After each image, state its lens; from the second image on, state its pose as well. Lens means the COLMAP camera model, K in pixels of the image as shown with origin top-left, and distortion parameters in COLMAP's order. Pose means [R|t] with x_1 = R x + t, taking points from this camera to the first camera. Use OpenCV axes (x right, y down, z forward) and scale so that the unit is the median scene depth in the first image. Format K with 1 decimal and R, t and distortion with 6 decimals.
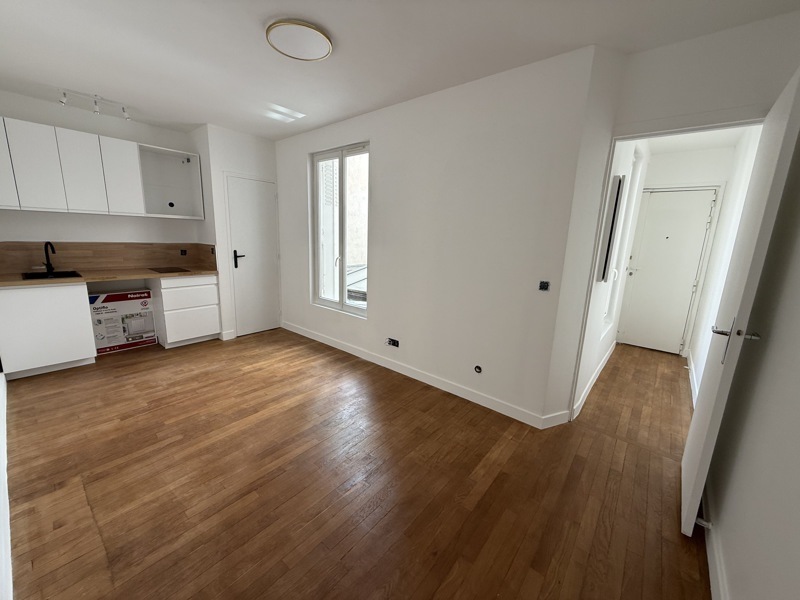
lens RADIAL K [[321.2, 0, 399.0], [0, 321.2, 300.8], [0, 0, 1]] dist [0.003585, -0.000138]
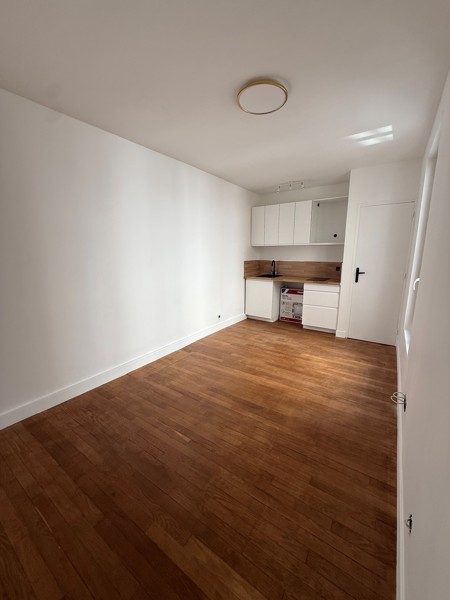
lens RADIAL K [[240.9, 0, 224.8], [0, 240.9, 298.1], [0, 0, 1]] dist [0.003585, -0.000138]
pose [[0.076511, 0.147659, -0.986074, 0.442902], [-0.194424, 0.972199, 0.130495, -0.082868], [0.977929, 0.181732, 0.103093, 0.540825]]
